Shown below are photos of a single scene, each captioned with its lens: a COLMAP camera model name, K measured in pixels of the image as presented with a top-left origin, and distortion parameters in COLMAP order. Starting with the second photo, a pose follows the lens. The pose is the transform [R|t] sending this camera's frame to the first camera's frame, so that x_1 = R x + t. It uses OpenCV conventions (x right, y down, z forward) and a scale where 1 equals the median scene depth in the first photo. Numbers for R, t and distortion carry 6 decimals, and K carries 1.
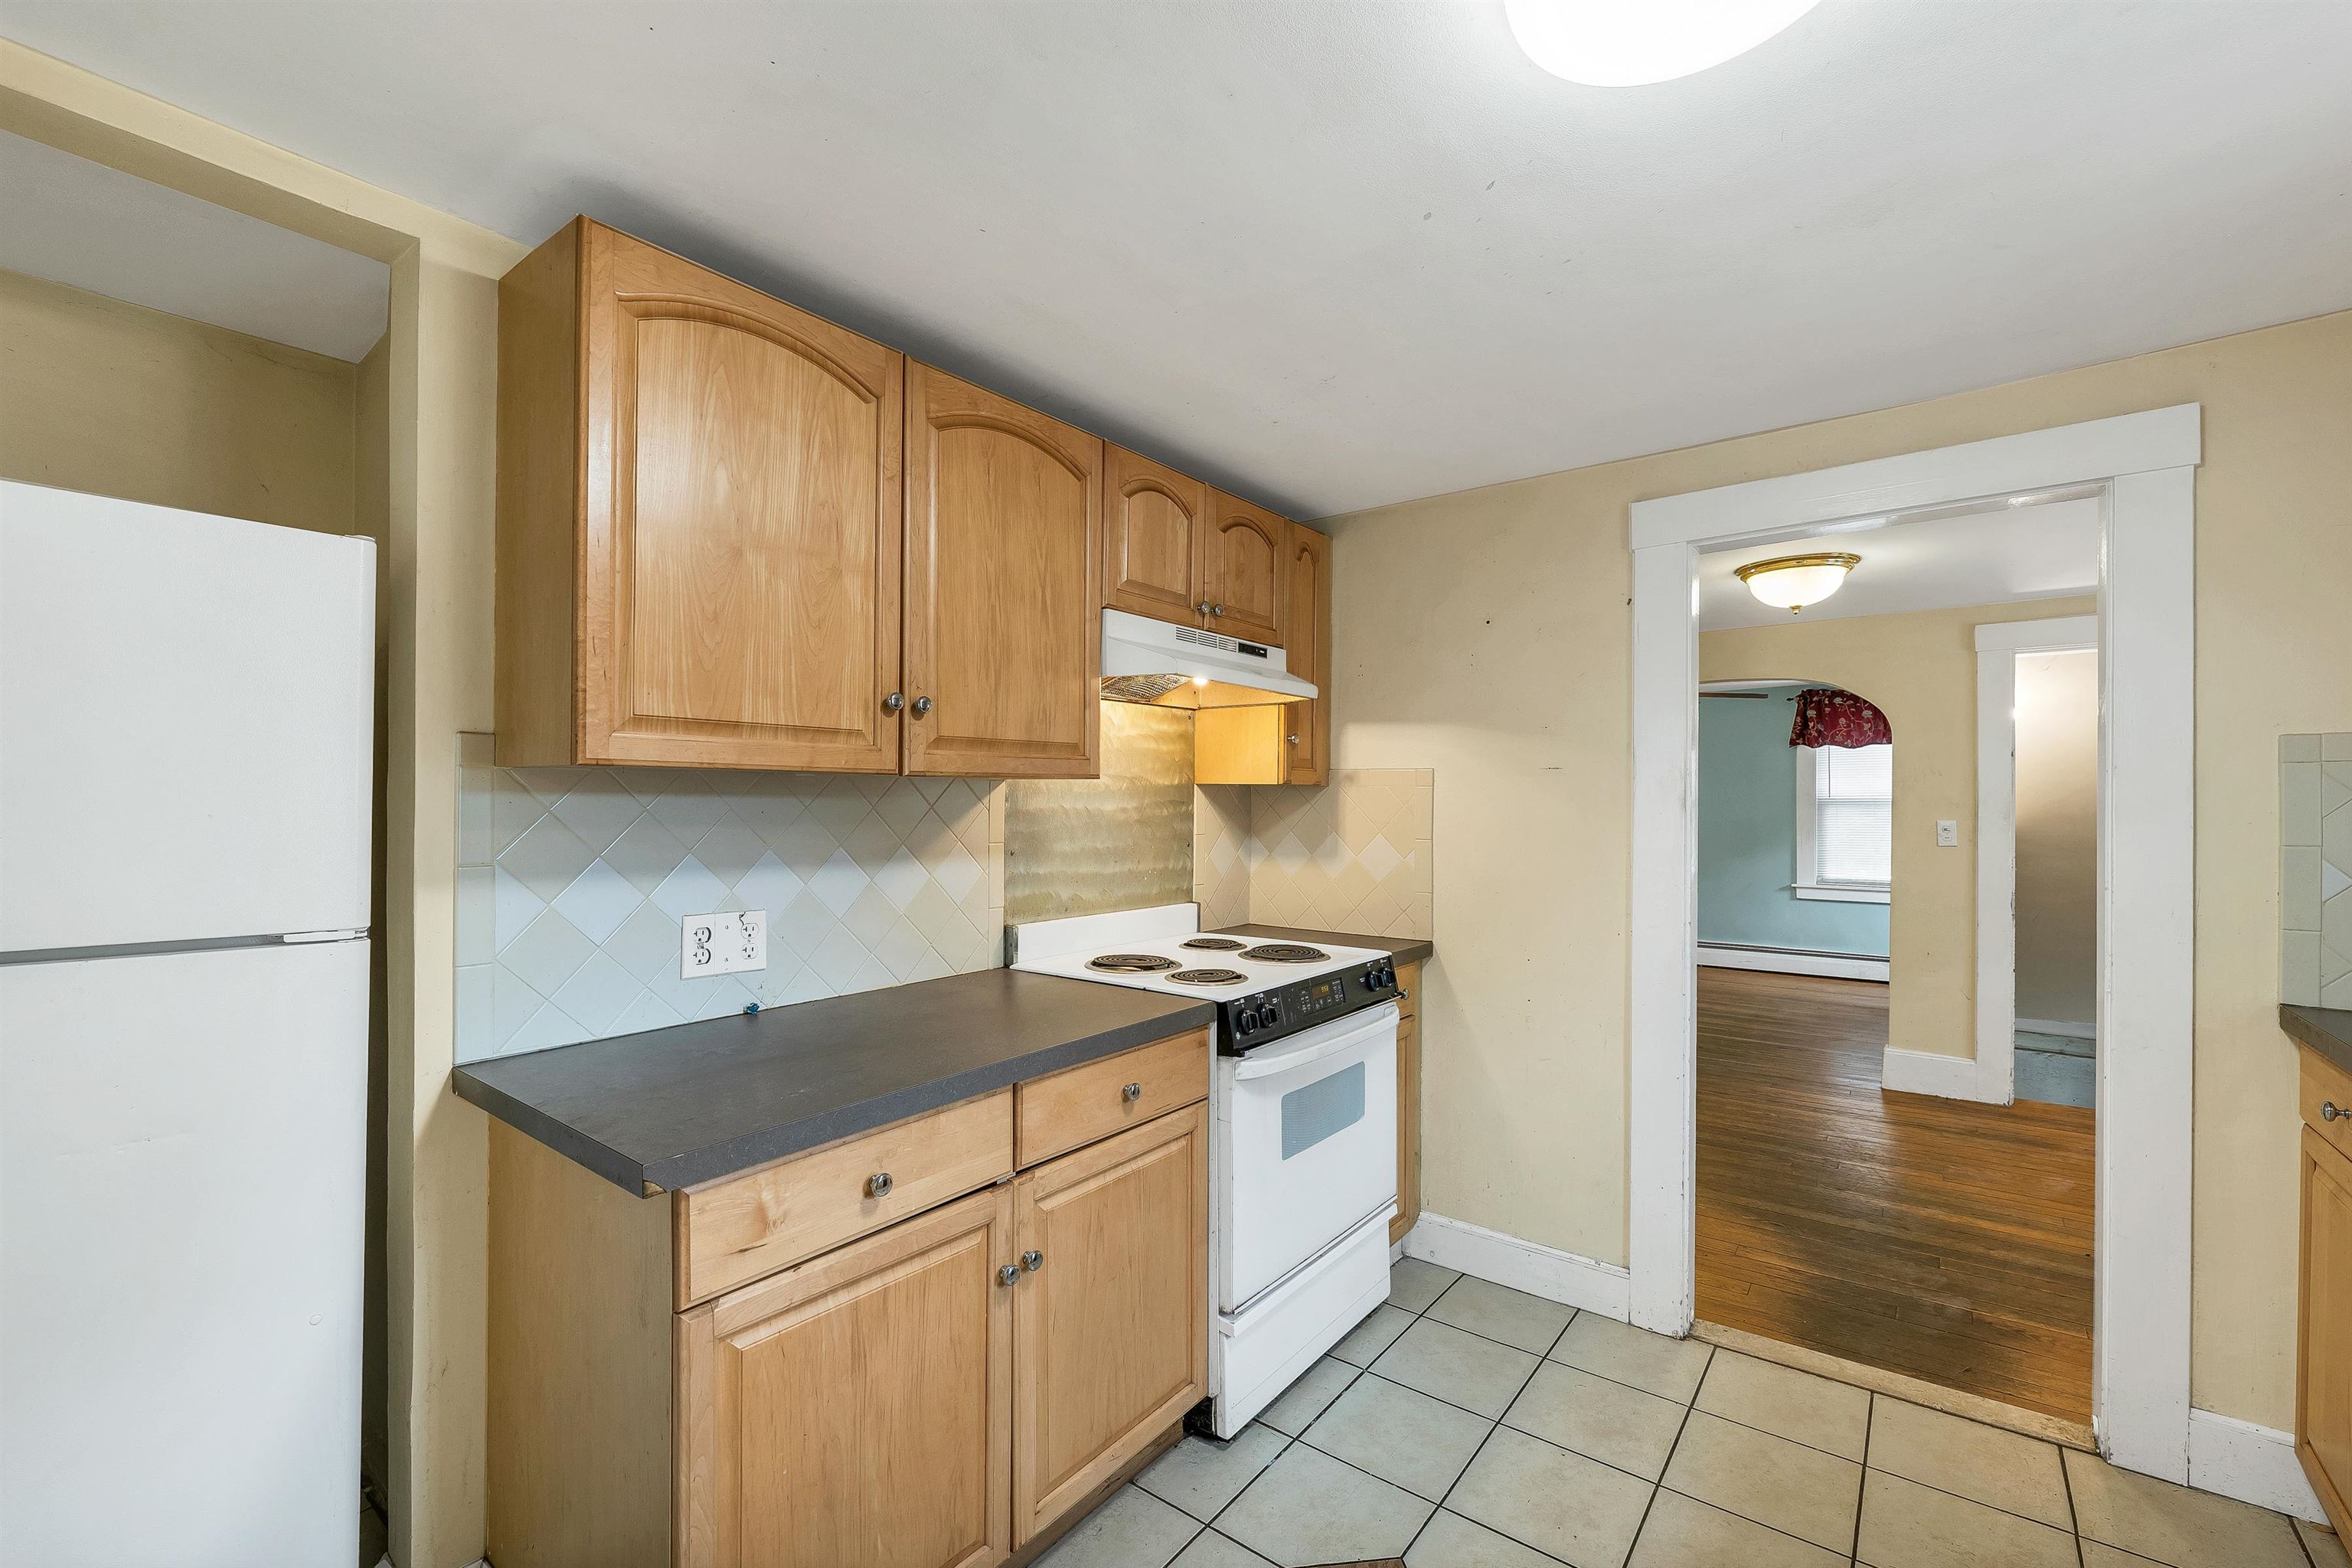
lens RADIAL K [[991.6, 0, 1166.6], [0, 991.6, 808.6], [0, 0, 1]] dist [-0.000744, 0.000303]
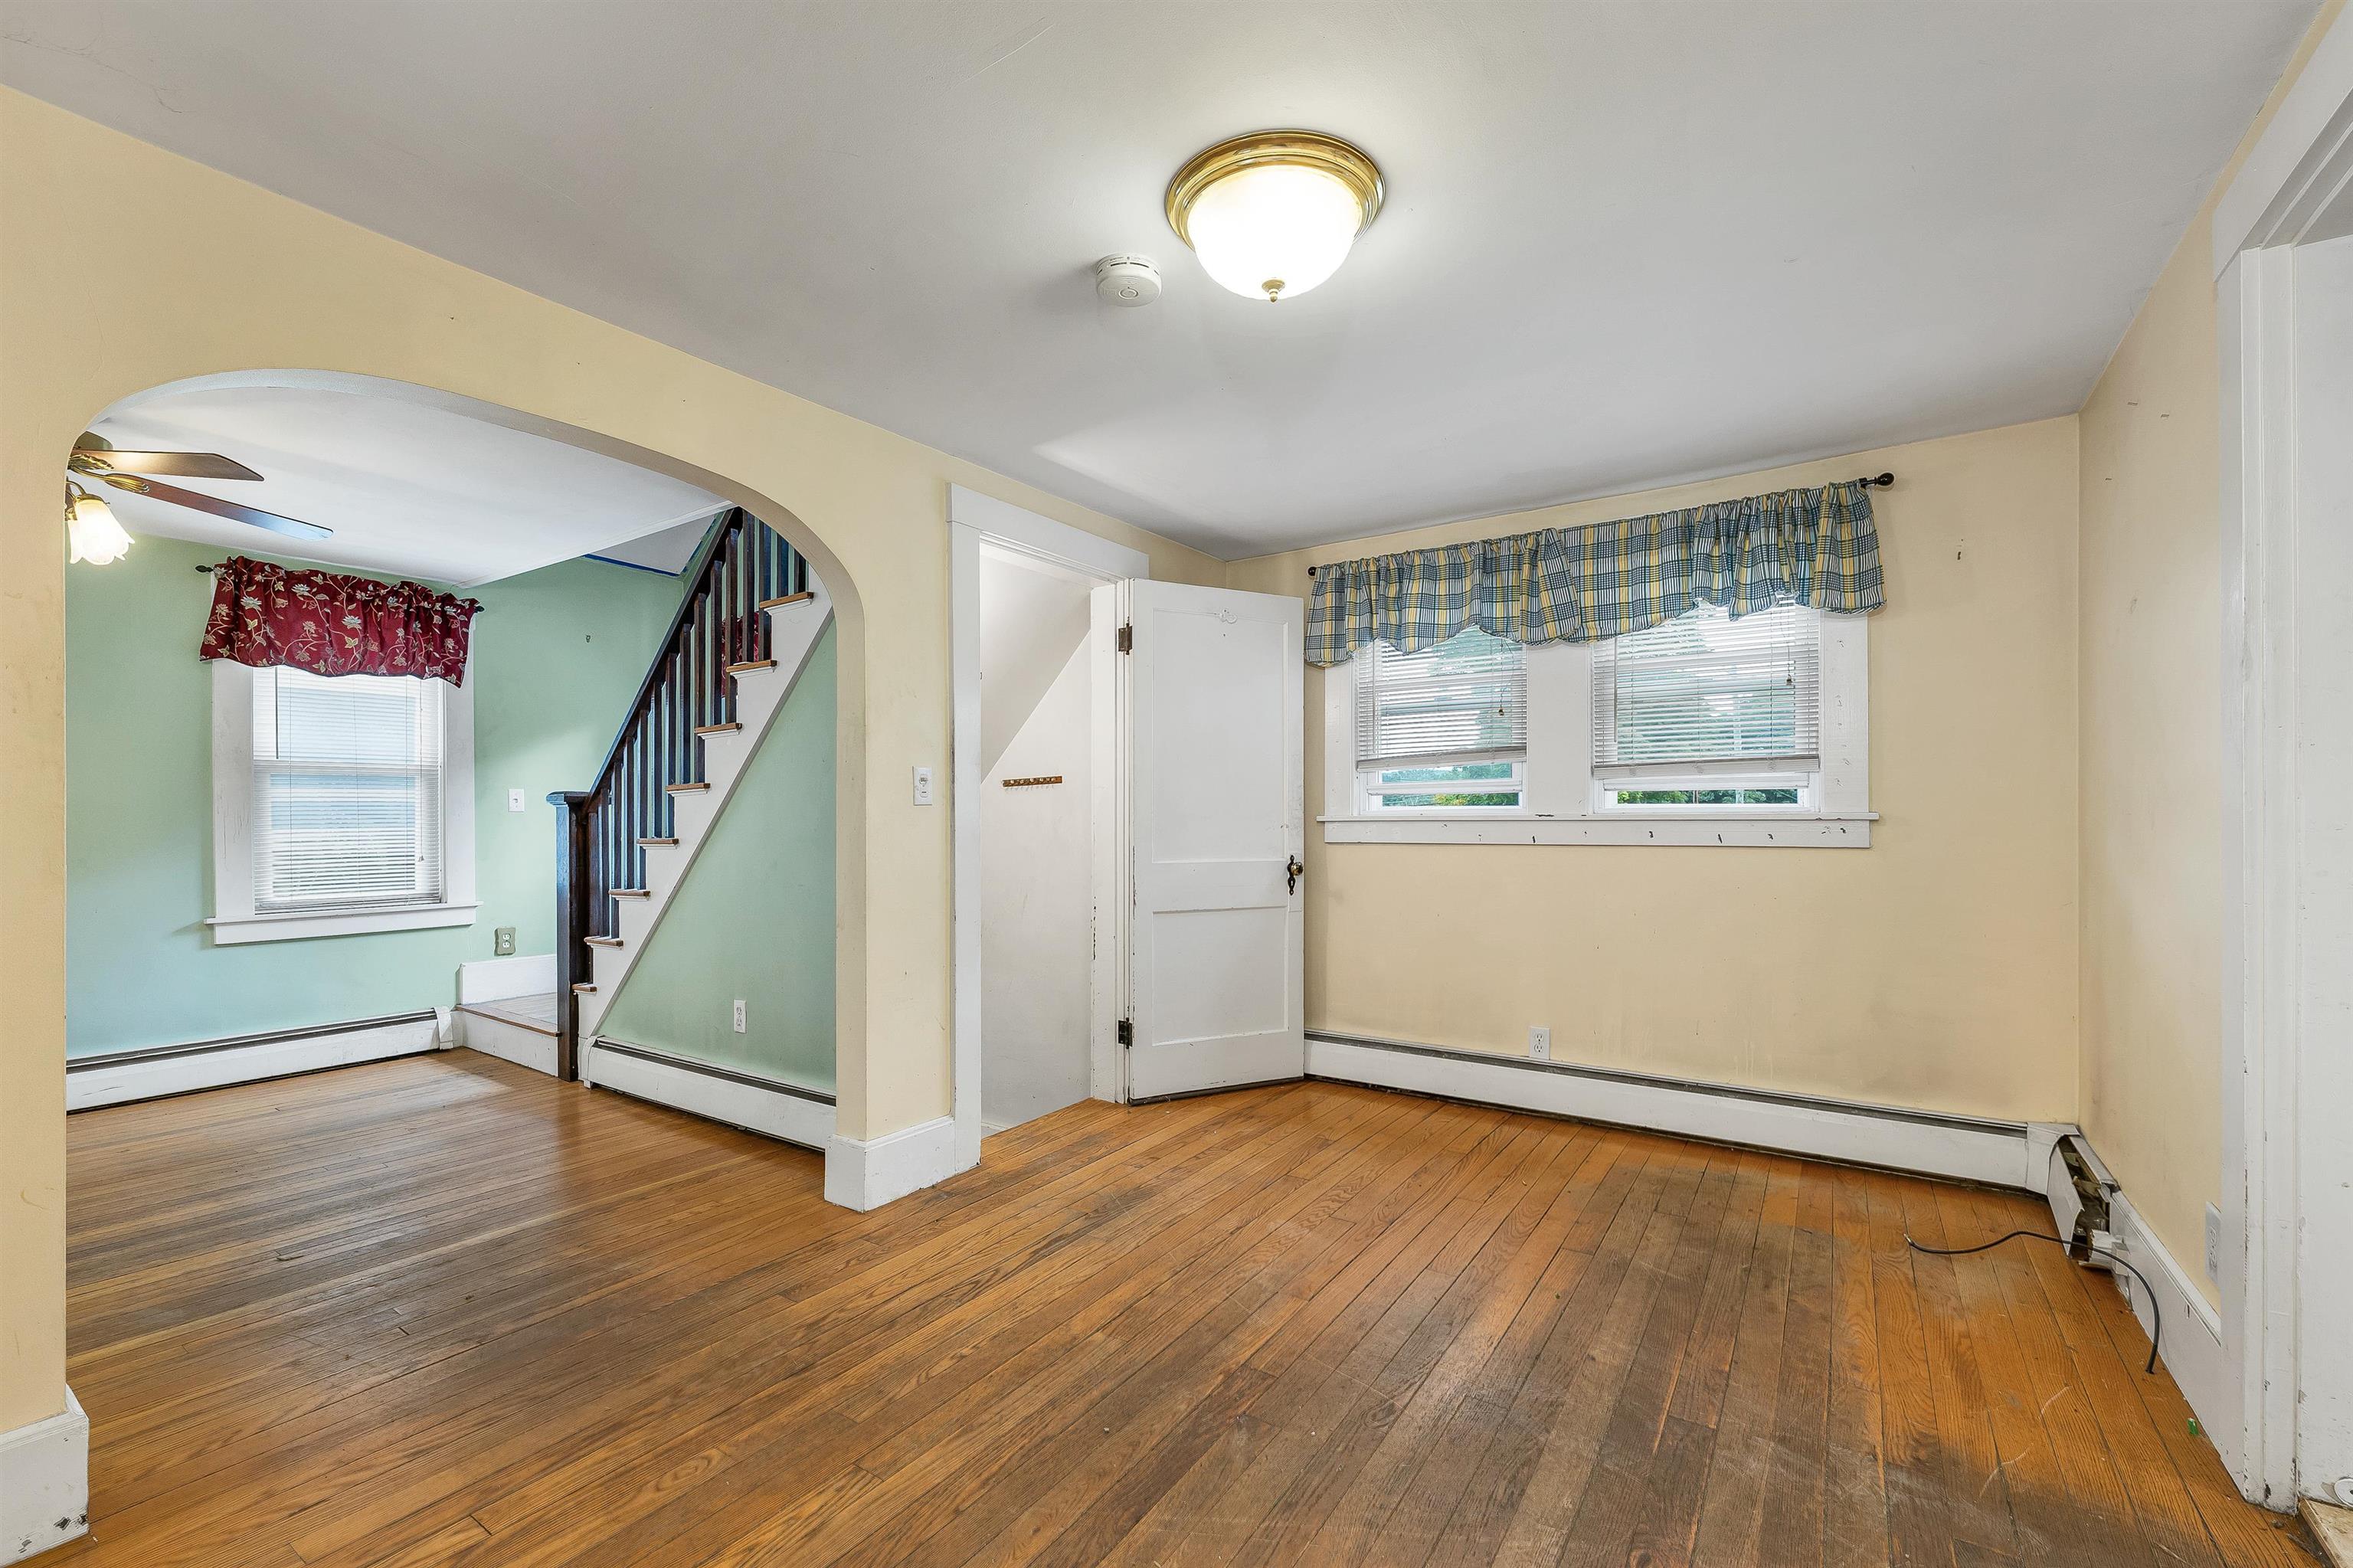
lens RADIAL K [[992.0, 0, 1167.0], [0, 992.0, 808.6], [0, 0, 1]] dist [-0.000744, 0.000303]
pose [[-0.065759, 0.005447, 0.997821, 0.069861], [0.013854, 0.999894, -0.004545, 0.027631], [-0.997739, 0.013525, -0.065827, 0.535093]]
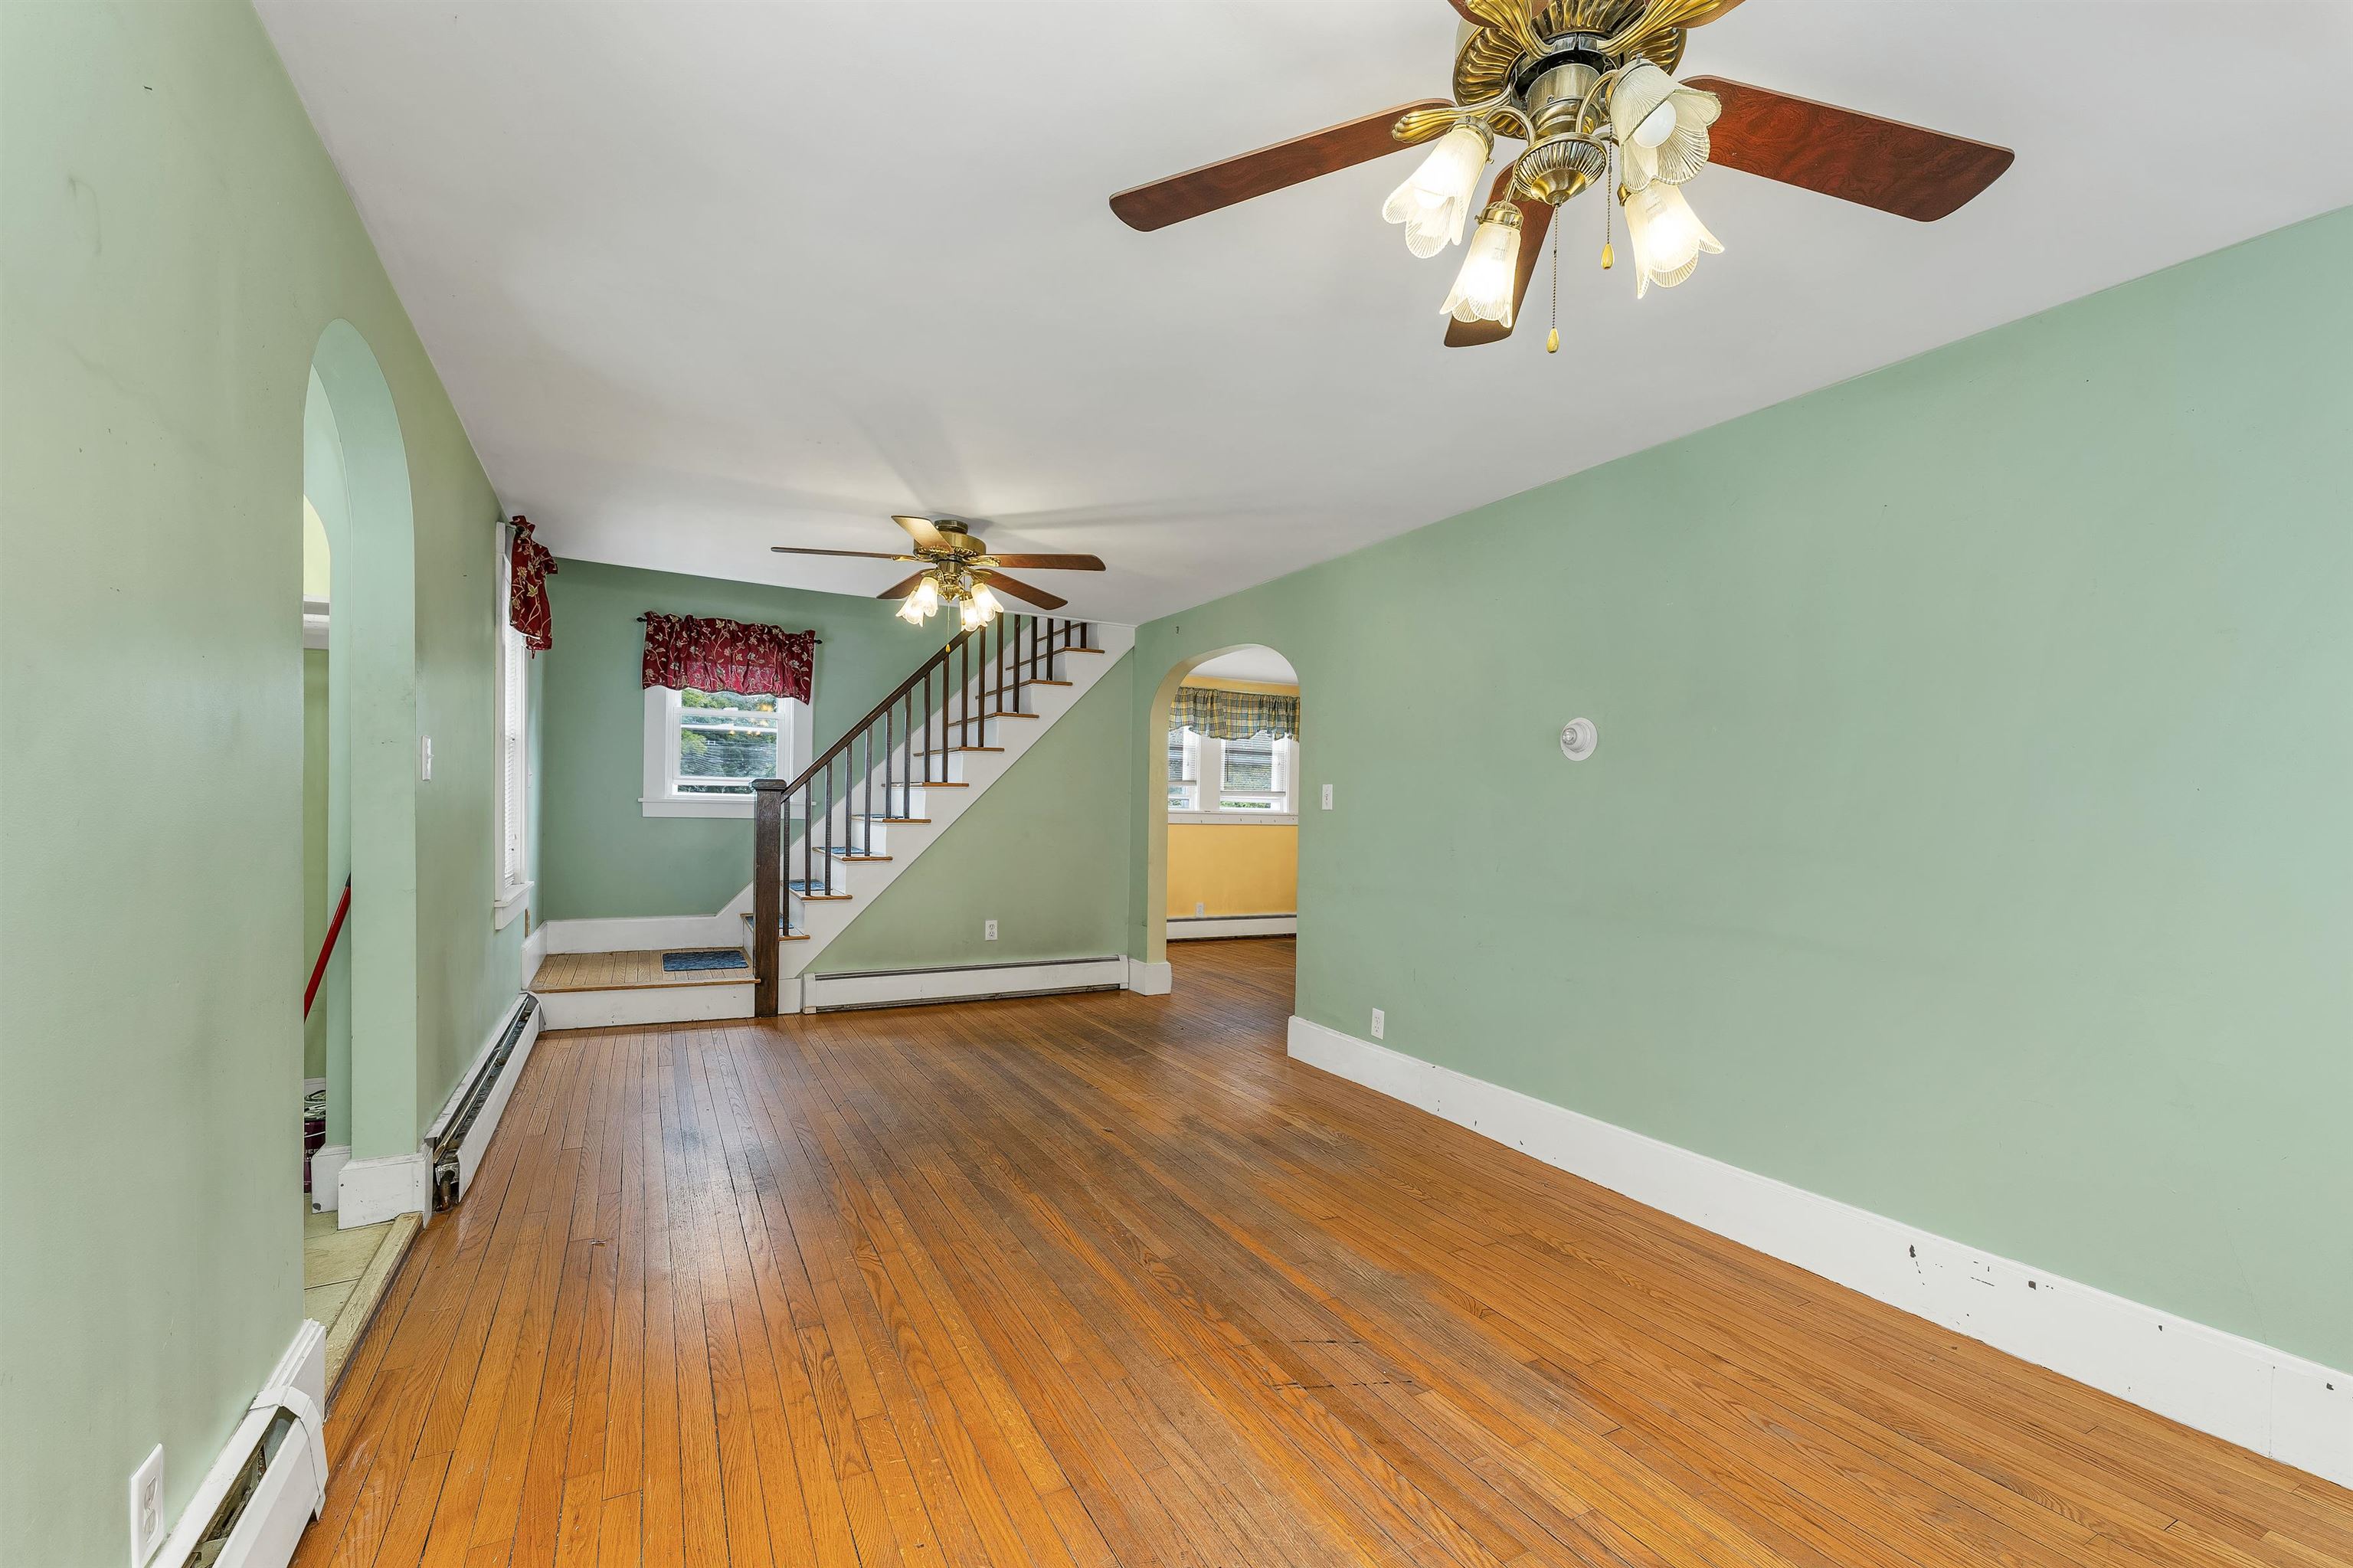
lens RADIAL K [[992.0, 0, 1167.0], [0, 992.0, 808.6], [0, 0, 1]] dist [-0.000744, 0.000303]
pose [[-0.907086, -0.017415, 0.420586, 0.116031], [-0.014443, 0.999843, 0.010251, 0.015489], [-0.420698, 0.003223, -0.907195, 1.485669]]
